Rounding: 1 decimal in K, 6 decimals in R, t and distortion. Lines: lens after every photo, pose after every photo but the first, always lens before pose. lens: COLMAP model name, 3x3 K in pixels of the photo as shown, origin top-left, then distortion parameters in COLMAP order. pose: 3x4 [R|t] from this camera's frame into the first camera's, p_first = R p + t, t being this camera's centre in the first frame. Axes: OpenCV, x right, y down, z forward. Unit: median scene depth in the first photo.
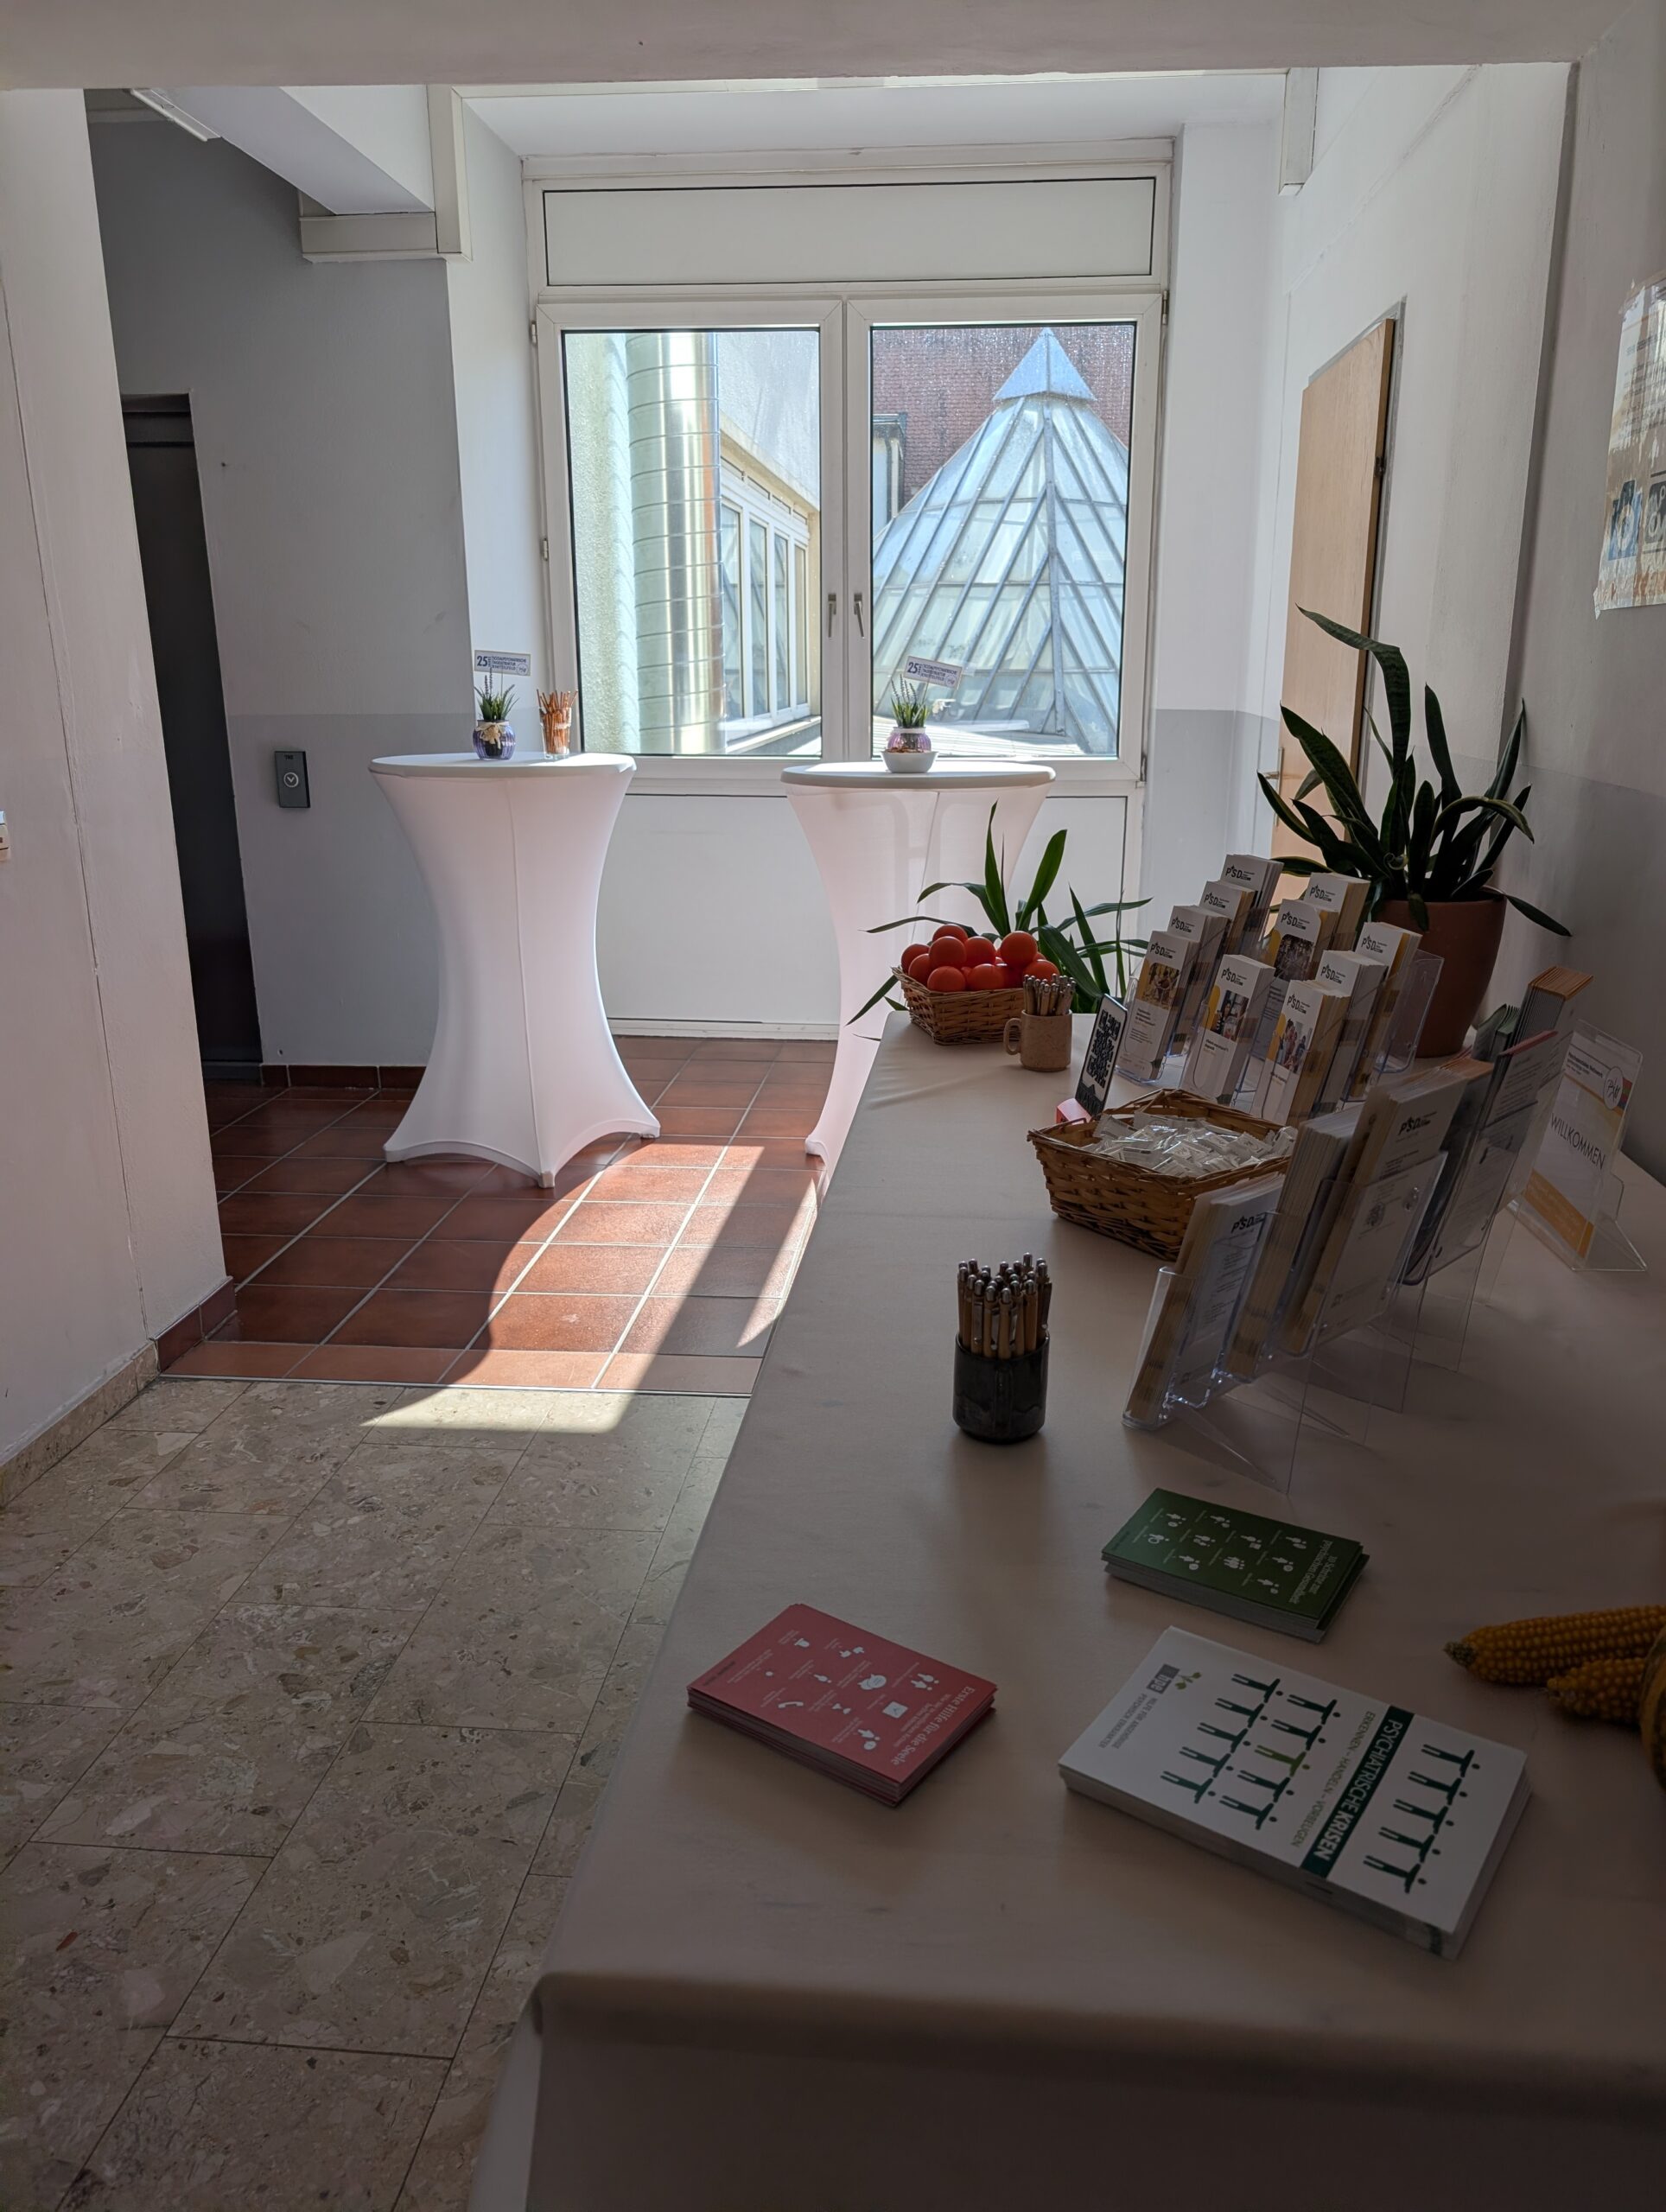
lens RADIAL K [[1605.0, 0, 833.0], [0, 1605.0, 1106.0], [0, 0, 1]] dist [0.013087, -0.011562]
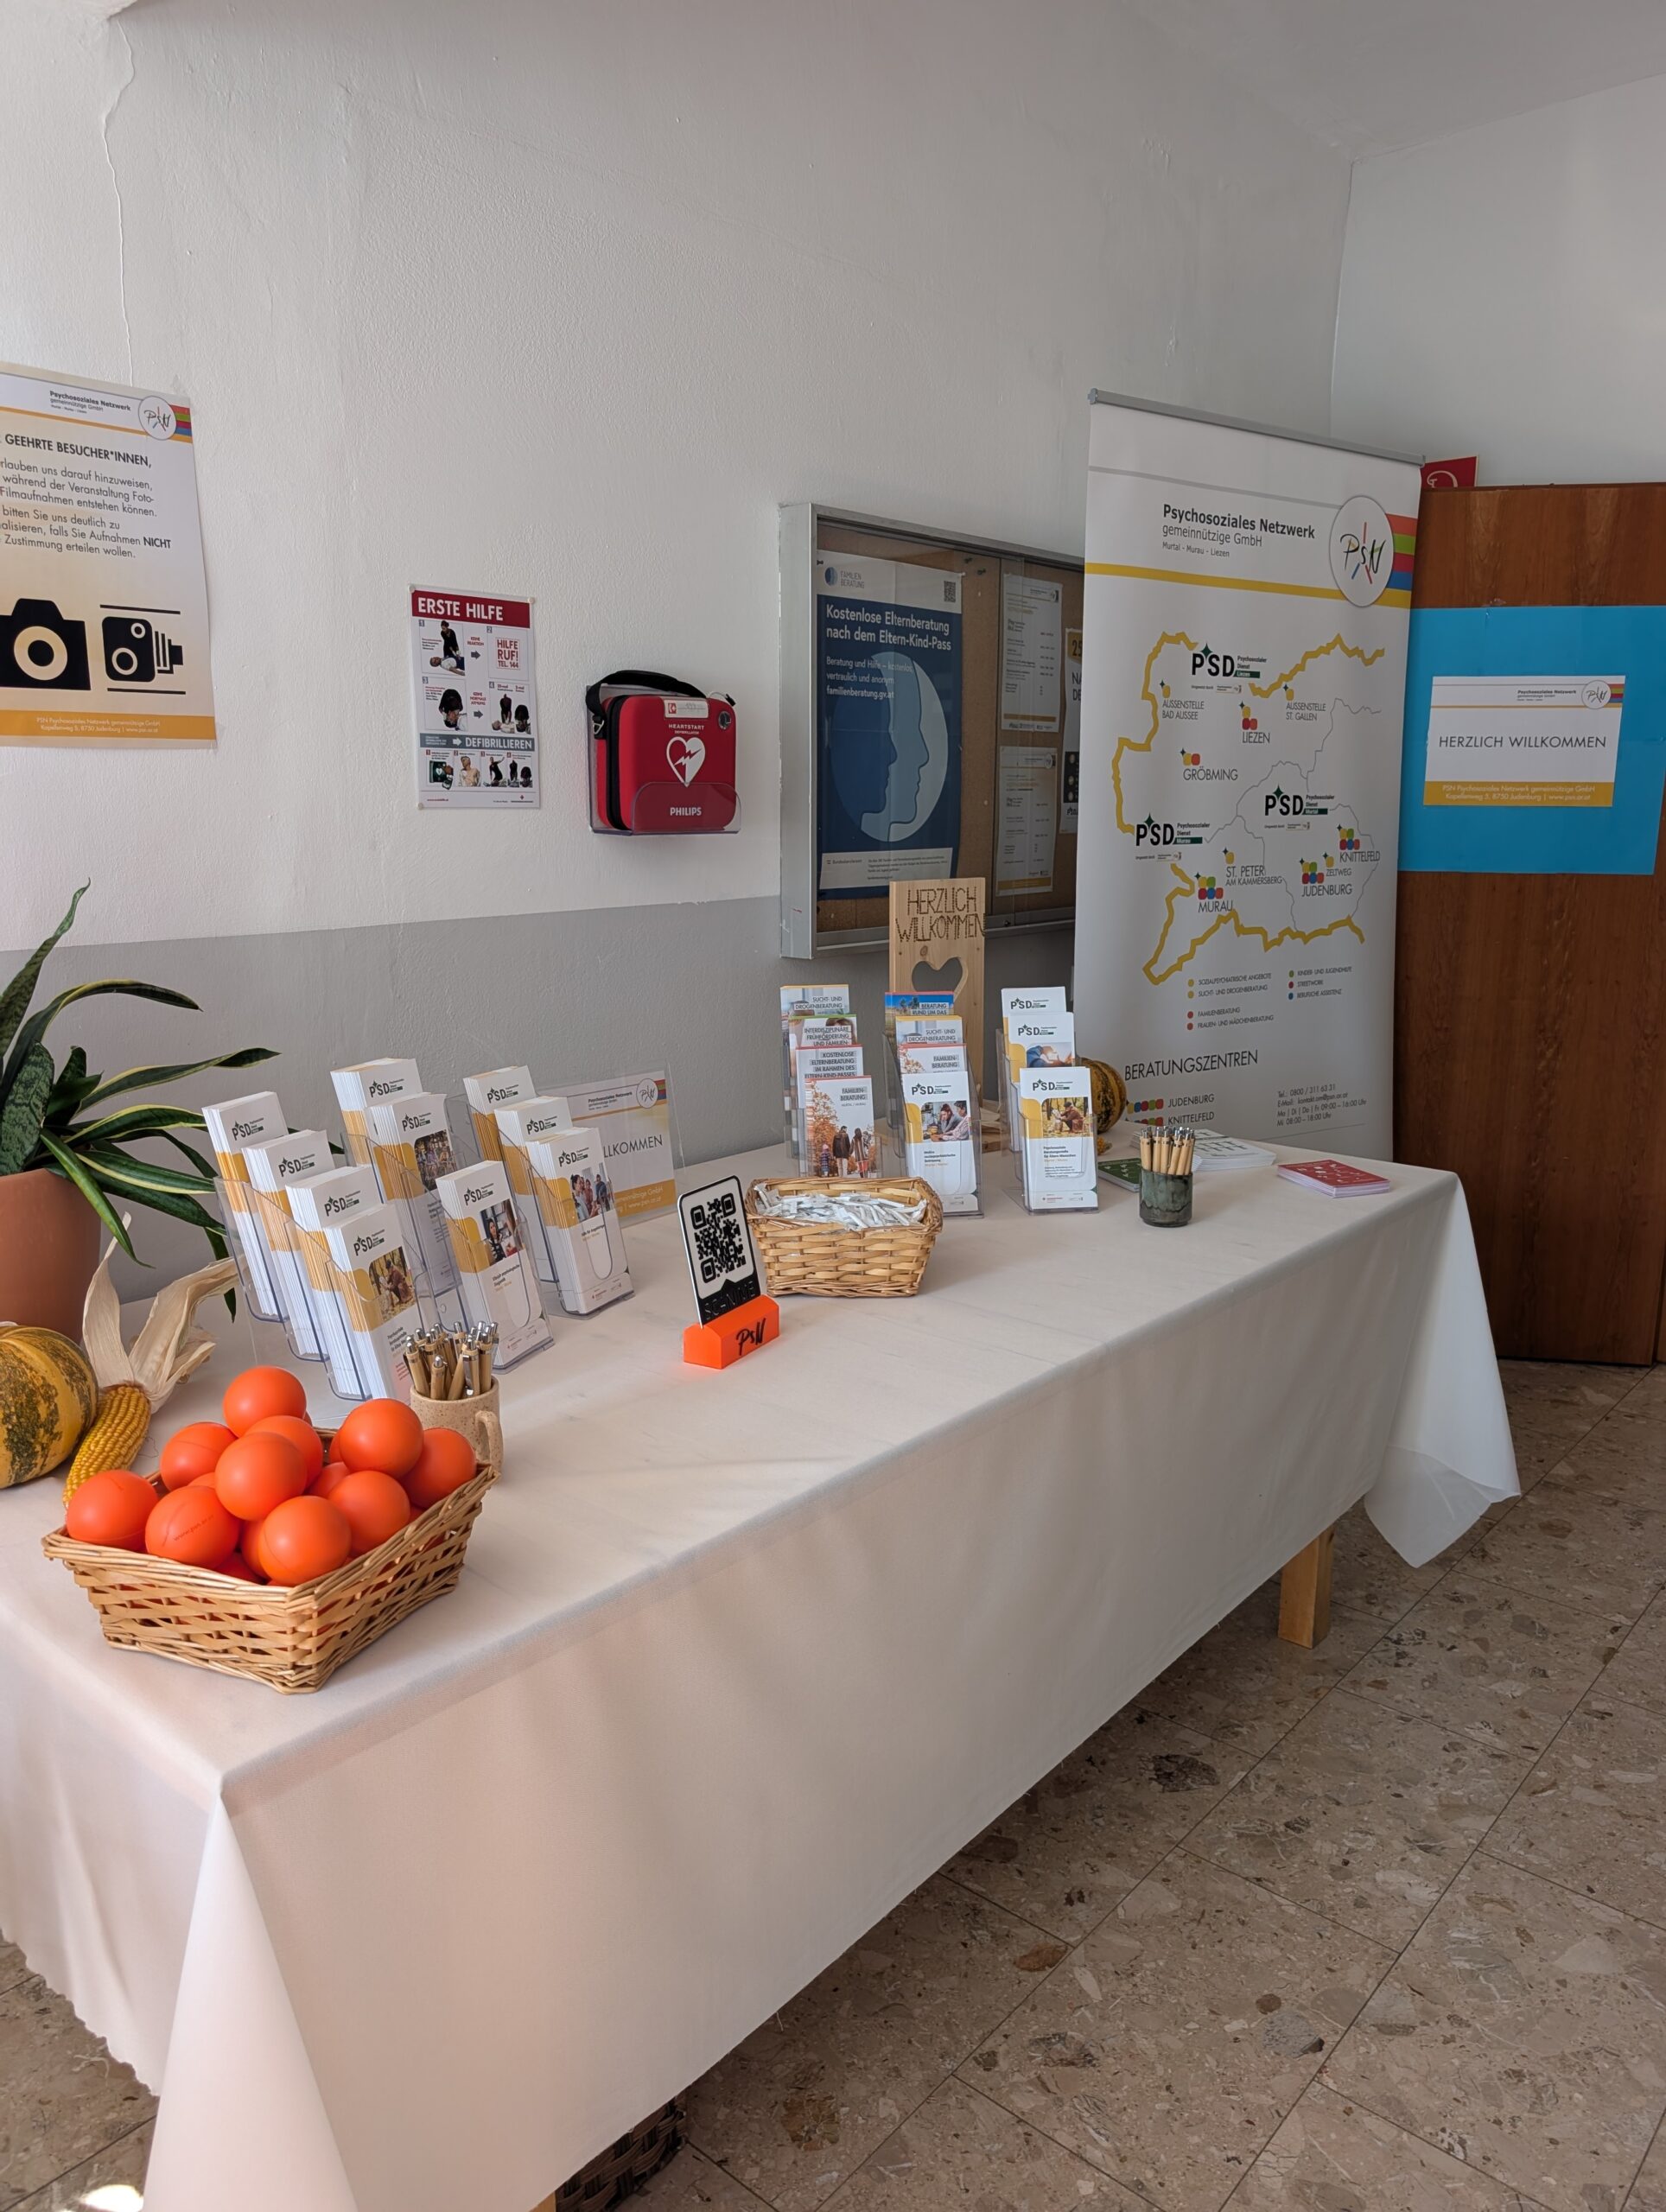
lens RADIAL K [[1605.0, 0, 833.0], [0, 1605.0, 1106.0], [0, 0, 1]] dist [0.013087, -0.011562]
pose [[-0.826591, -0.112374, 0.551471, -0.361016], [0.147855, 0.902086, 0.405438, -0.447779], [-0.543035, 0.416669, -0.729041, 1.564474]]
